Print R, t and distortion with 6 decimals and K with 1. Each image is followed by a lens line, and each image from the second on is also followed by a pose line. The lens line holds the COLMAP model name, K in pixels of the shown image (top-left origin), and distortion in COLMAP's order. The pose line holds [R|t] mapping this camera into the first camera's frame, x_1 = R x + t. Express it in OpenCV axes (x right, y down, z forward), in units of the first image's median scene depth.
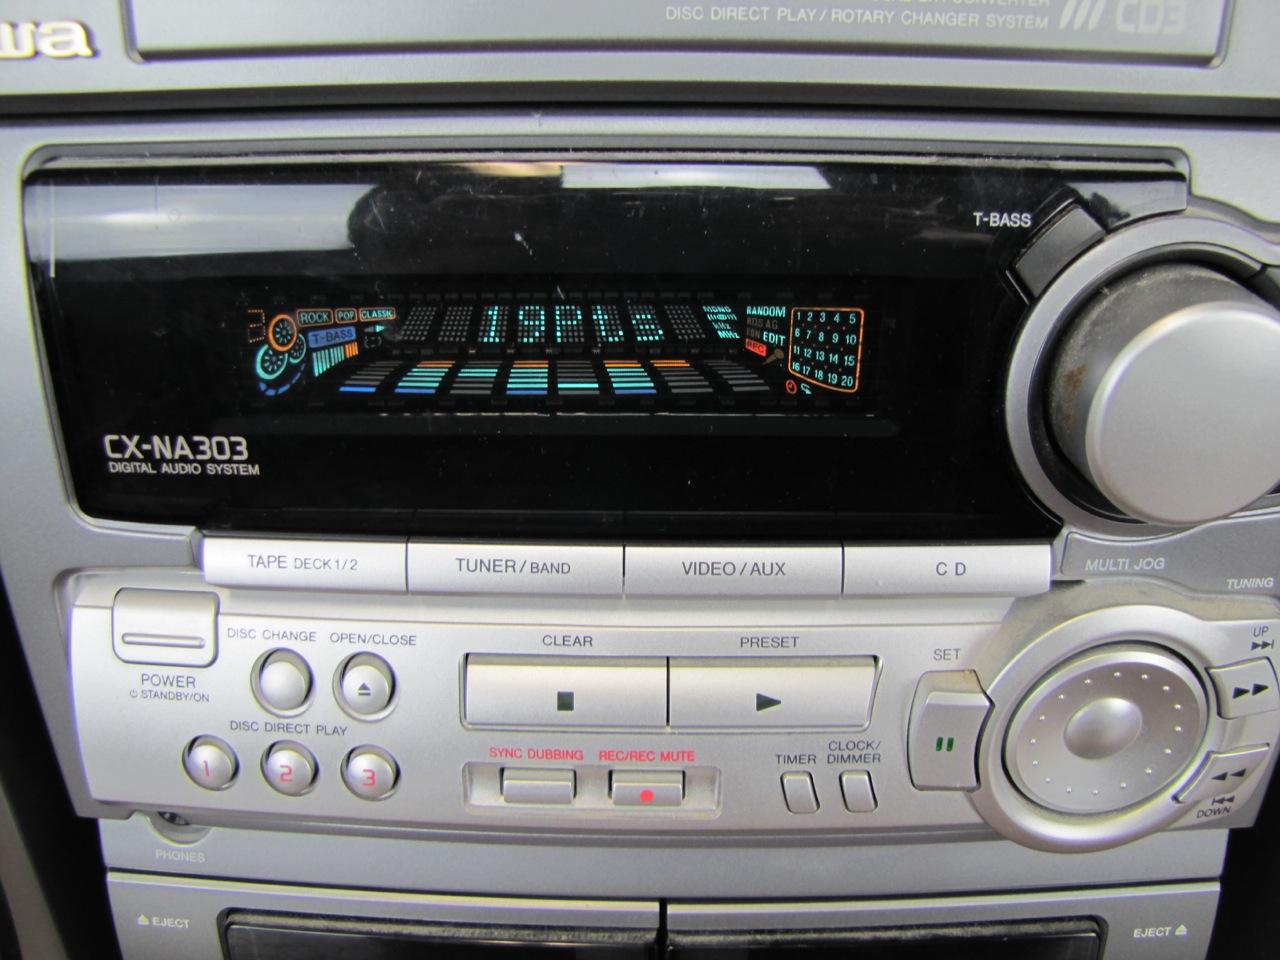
lens RADIAL K [[1127.4, 0, 642.4], [0, 1127.4, 497.2], [0, 0, 1]] dist [-0.203450, 0.149894]
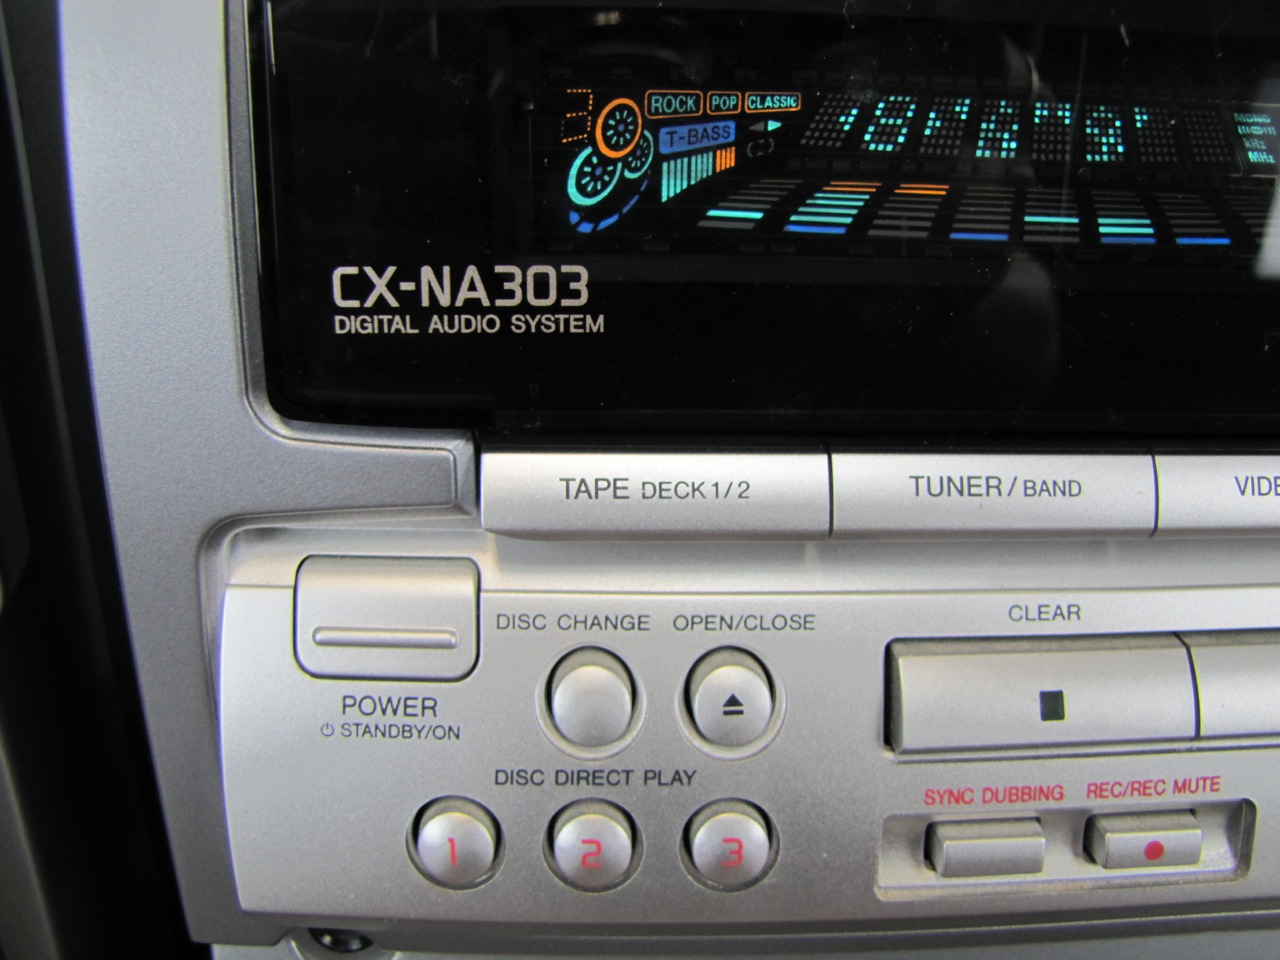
lens RADIAL K [[1127.4, 0, 642.4], [0, 1127.4, 497.2], [0, 0, 1]] dist [-0.203450, 0.149894]
pose [[0.997697, -0.012136, 0.066741, -0.358028], [0.019460, 0.993717, -0.110221, 0.132476], [-0.064984, 0.111266, 0.991664, 0.391589]]
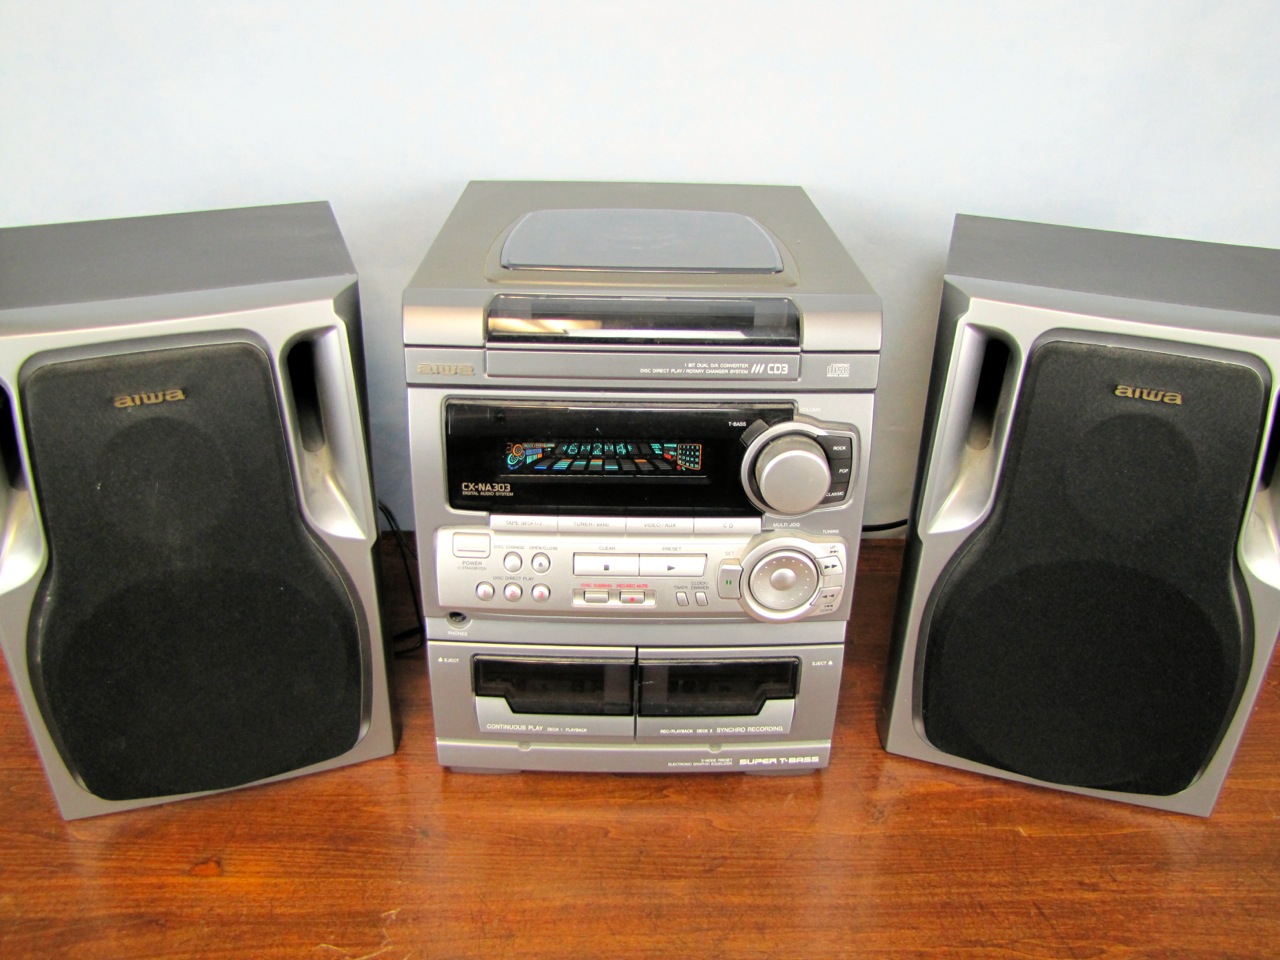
lens RADIAL K [[1127.4, 0, 642.4], [0, 1127.4, 497.2], [0, 0, 1]] dist [-0.203450, 0.149894]
pose [[0.999454, 0.003748, 0.032827, -0.075341], [-0.004497, 0.999731, 0.022771, -0.089579], [-0.032733, -0.022906, 0.999202, -2.227032]]
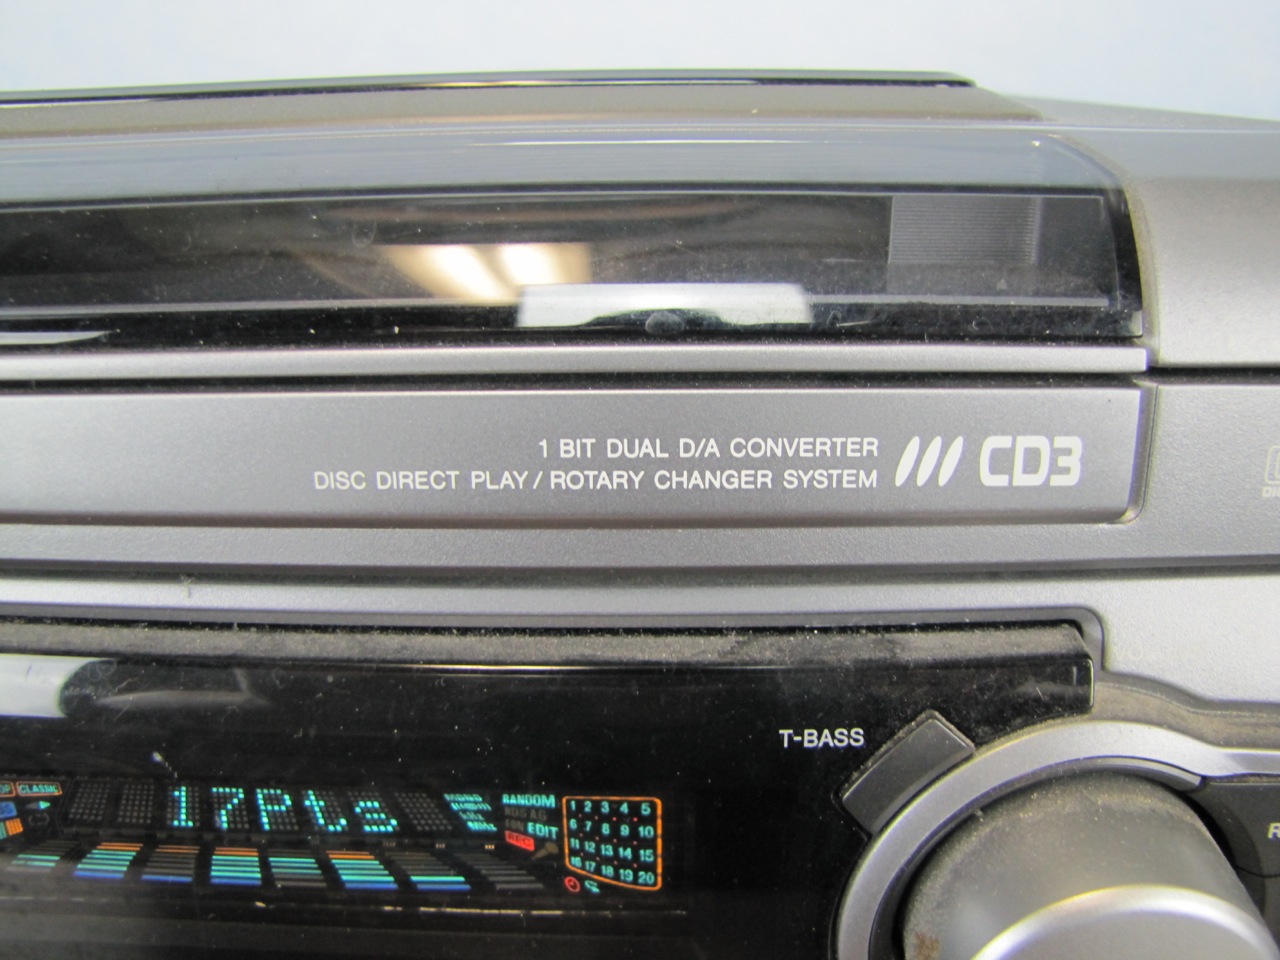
lens RADIAL K [[1127.4, 0, 642.4], [0, 1127.4, 497.2], [0, 0, 1]] dist [-0.203450, 0.149894]
pose [[0.999837, -0.004355, -0.017550, 0.199093], [0.002972, 0.996941, -0.078103, -0.308195], [0.017836, 0.078038, 0.996791, 0.242484]]
